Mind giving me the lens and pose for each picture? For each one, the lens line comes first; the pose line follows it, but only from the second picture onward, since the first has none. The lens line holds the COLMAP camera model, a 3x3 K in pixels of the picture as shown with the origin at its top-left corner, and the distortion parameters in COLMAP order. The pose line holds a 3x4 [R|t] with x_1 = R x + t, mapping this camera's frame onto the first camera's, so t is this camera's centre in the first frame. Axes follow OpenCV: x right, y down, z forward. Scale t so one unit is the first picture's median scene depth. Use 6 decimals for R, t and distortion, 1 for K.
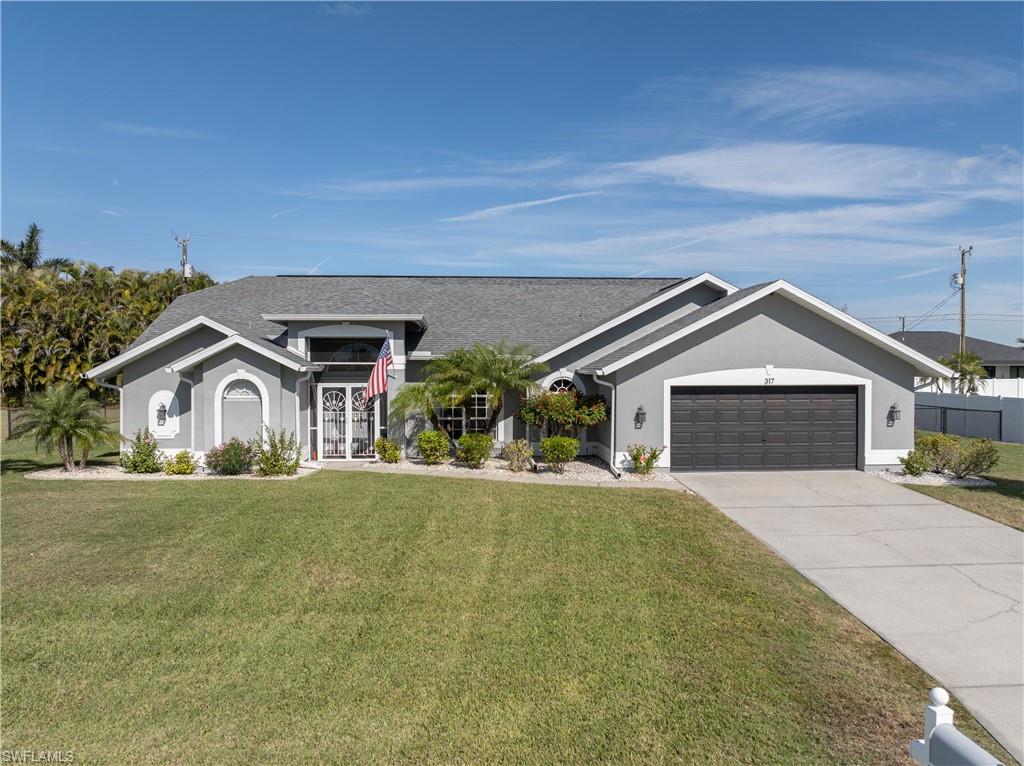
lens RADIAL K [[726.1, 0, 512.0], [0, 726.1, 383.0], [0, 0, 1]] dist [-0.038241, 0.001032]
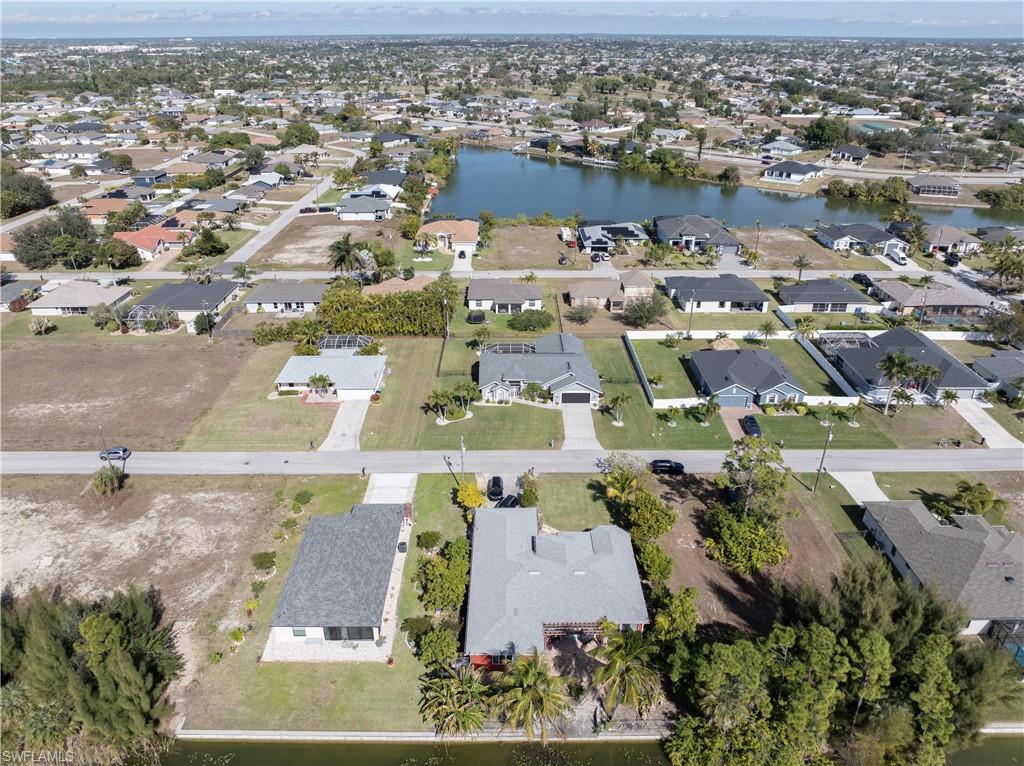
lens RADIAL K [[726.1, 0, 512.0], [0, 726.1, 383.0], [0, 0, 1]] dist [-0.038241, 0.001032]
pose [[0.998172, 0.027324, -0.053915, 0.108595], [-0.002048, 0.906766, 0.421629, -2.929473], [0.060409, -0.420748, 0.905164, -5.154877]]
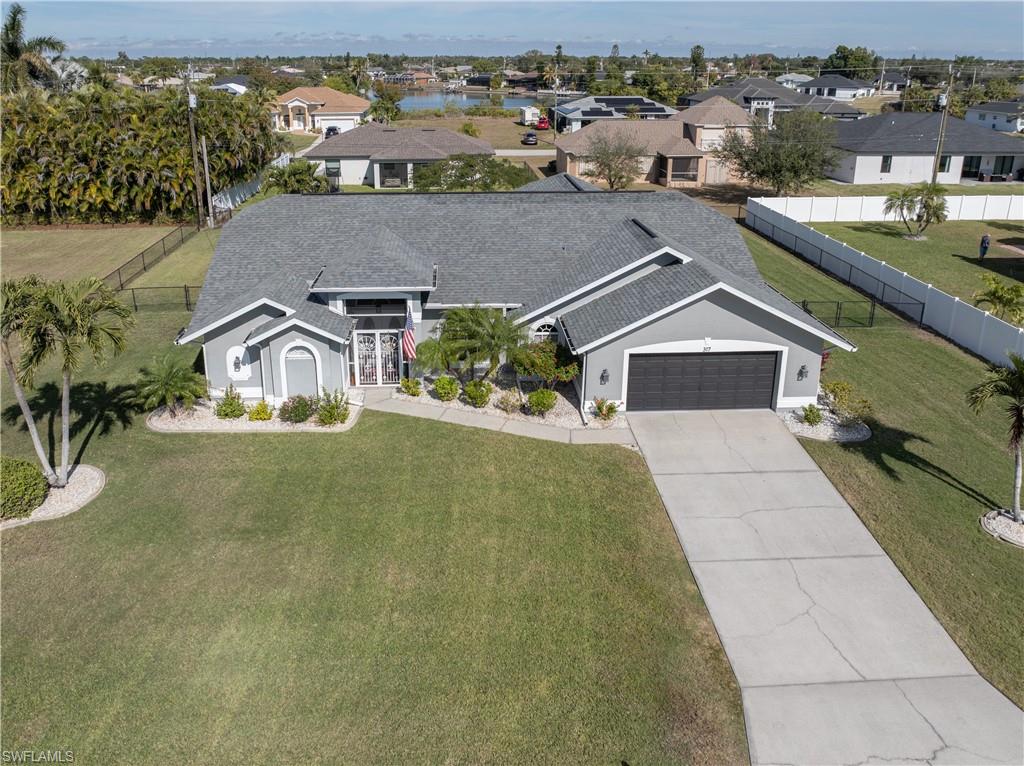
lens RADIAL K [[749.4, 0, 478.3], [0, 749.4, 288.6], [0, 0, 1]] dist [-0.031836, 0.000756]
pose [[0.999720, 0.005923, -0.022906, -0.020499], [0.000561, 0.961950, 0.273224, -0.452913], [0.023653, -0.273160, 0.961678, -0.249808]]
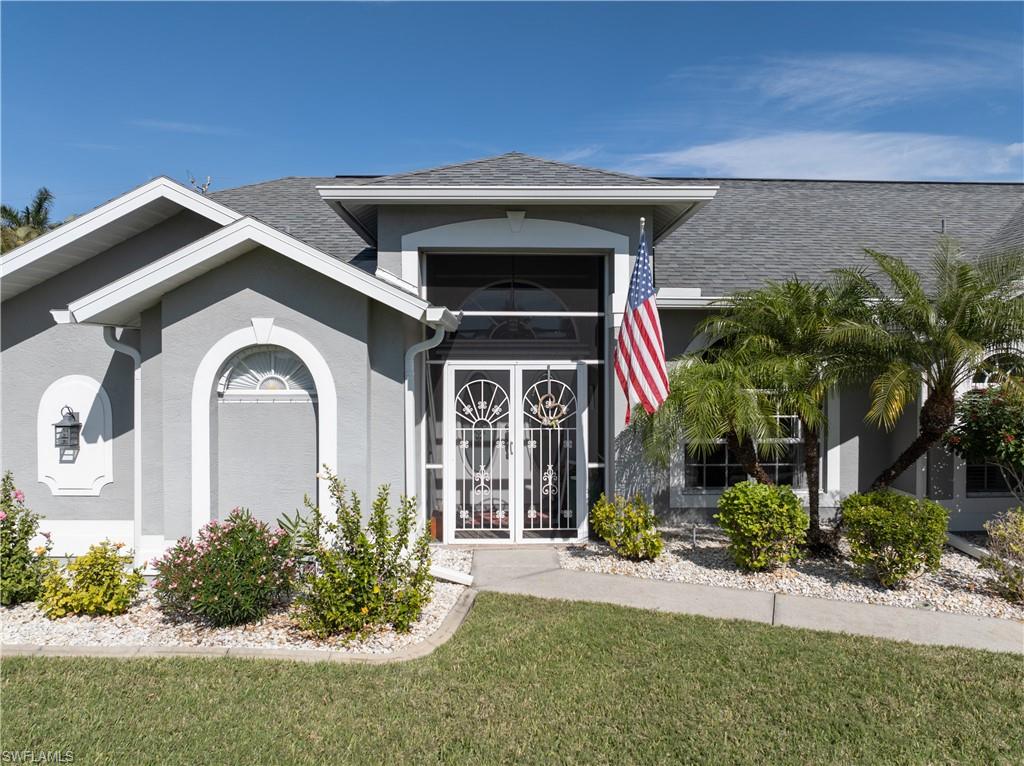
lens RADIAL K [[726.1, 0, 512.0], [0, 726.1, 383.0], [0, 0, 1]] dist [-0.038241, 0.001032]
pose [[0.998816, 0.004019, -0.048484, -0.220048], [-0.003558, 0.999948, 0.009592, 0.009918], [0.048520, -0.009408, 0.998778, 0.610846]]
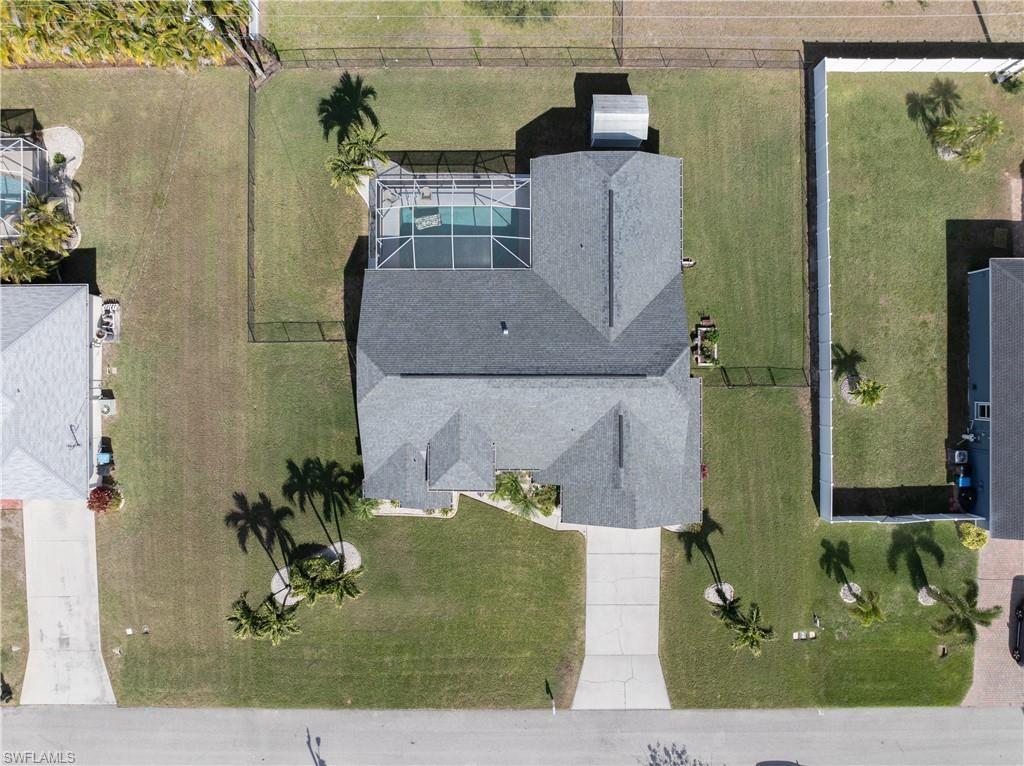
lens RADIAL K [[726.1, 0, 512.0], [0, 726.1, 383.0], [0, 0, 1]] dist [-0.038241, 0.001032]
pose [[0.997871, 0.065213, -0.001120, -0.088780], [-0.000314, 0.021967, 0.999759, -2.511447], [0.065222, -0.997630, 0.021941, 1.326233]]
